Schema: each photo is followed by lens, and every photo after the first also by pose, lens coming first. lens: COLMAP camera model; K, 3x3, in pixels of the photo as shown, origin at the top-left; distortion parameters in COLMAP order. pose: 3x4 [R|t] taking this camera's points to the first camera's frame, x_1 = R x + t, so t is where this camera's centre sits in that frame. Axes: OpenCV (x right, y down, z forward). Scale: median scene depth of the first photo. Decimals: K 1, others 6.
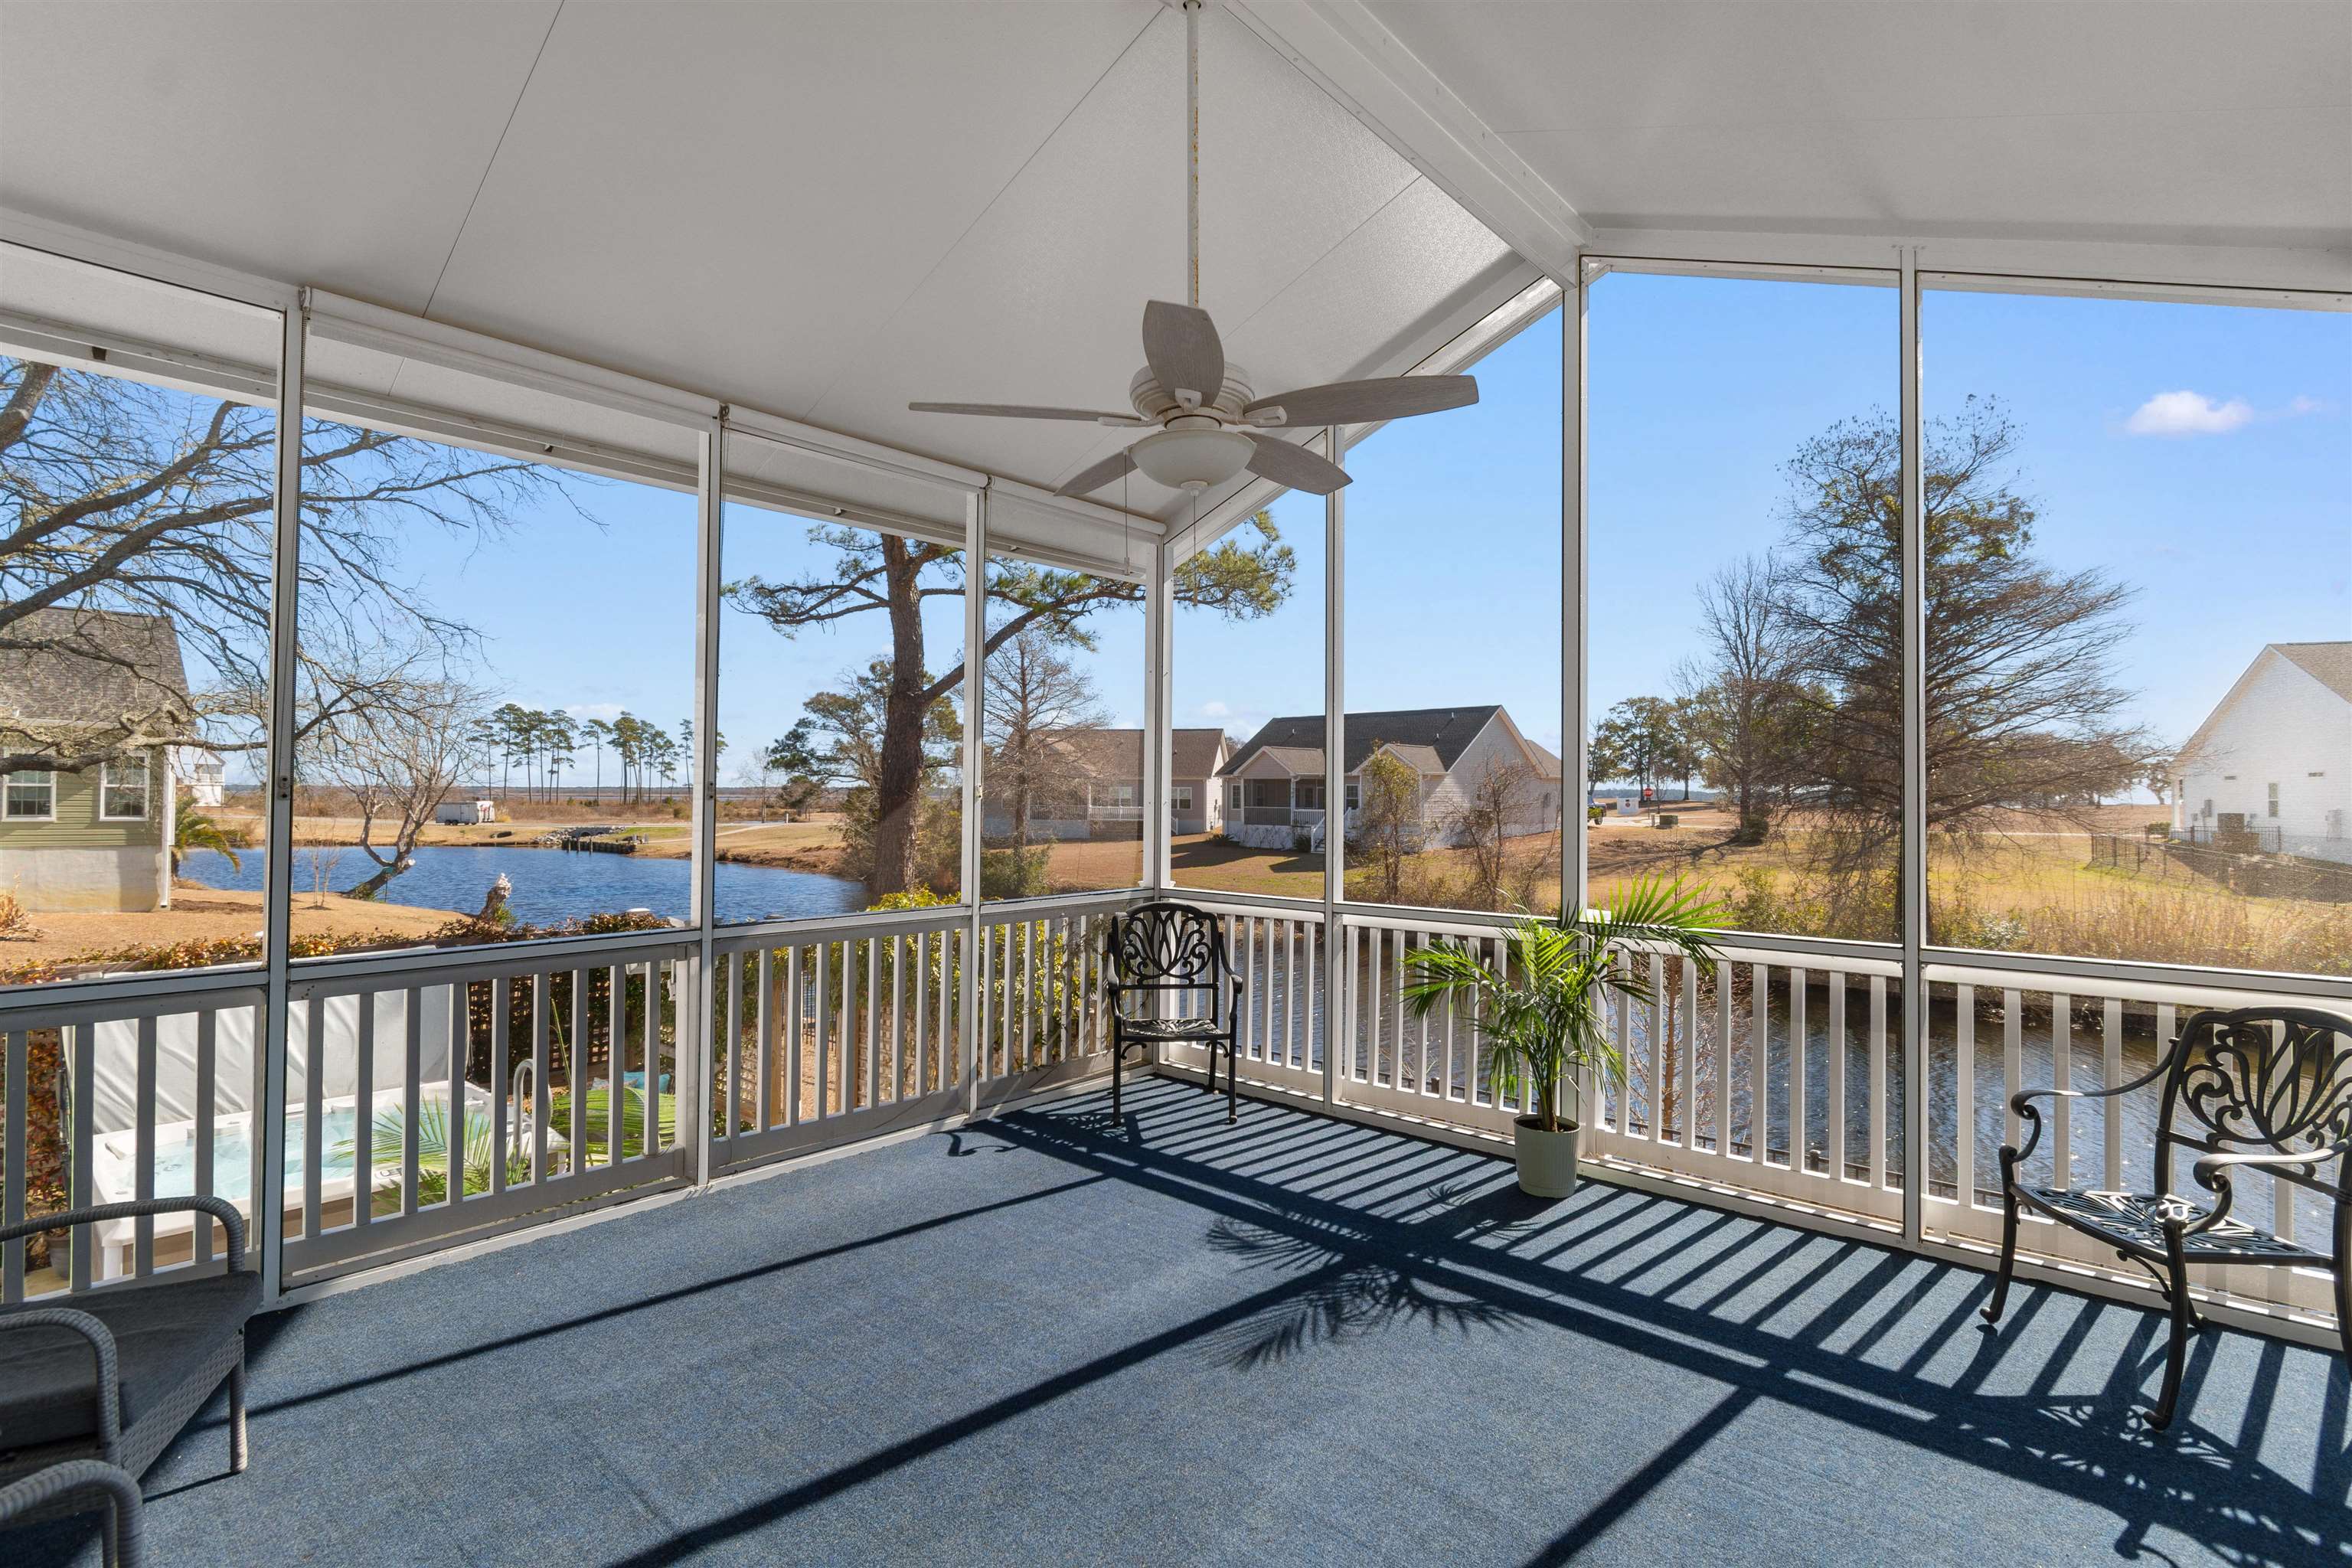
lens RADIAL K [[1121.8, 0, 1176.0], [0, 1121.8, 784.0], [0, 0, 1]] dist [0.000100, -0.000043]
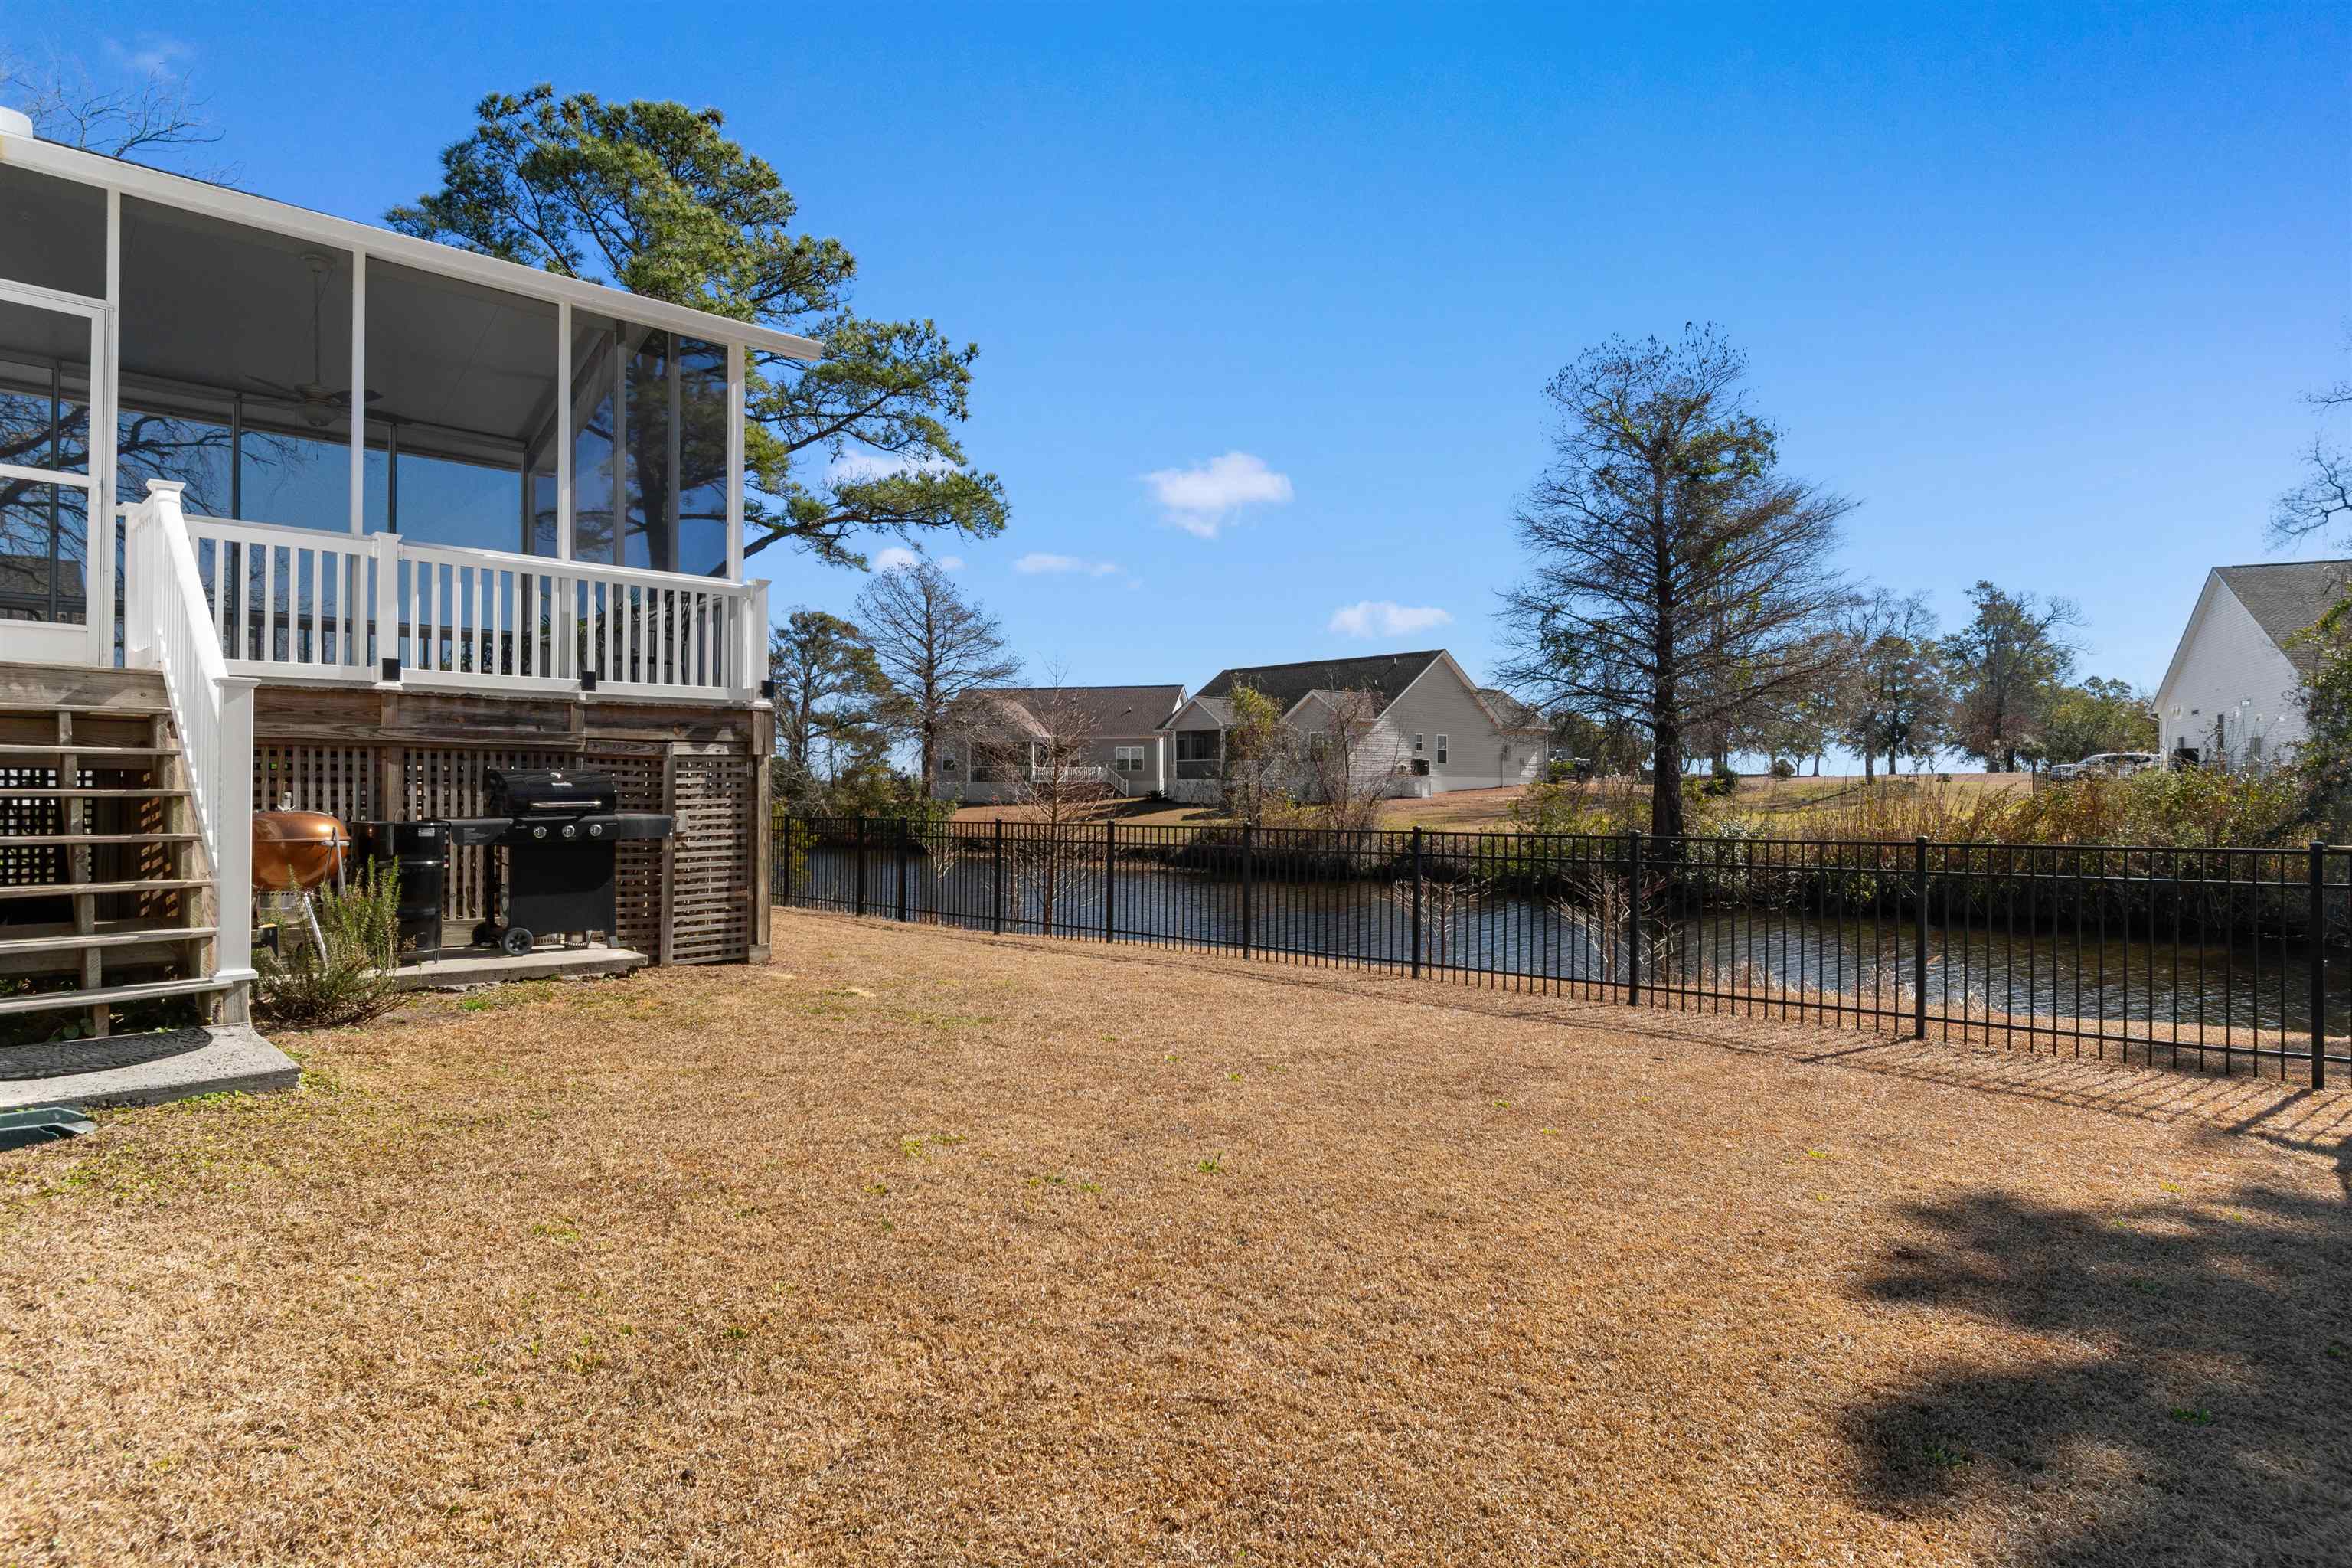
lens RADIAL K [[1312.1, 0, 1176.0], [0, 1312.1, 784.0], [0, 0, 1]] dist [0.000356, -0.000460]
pose [[0.998979, -0.008334, -0.044394, 0.185007], [0.008687, 0.999932, 0.007771, 0.053795], [0.044326, -0.008148, 0.998984, -0.186737]]
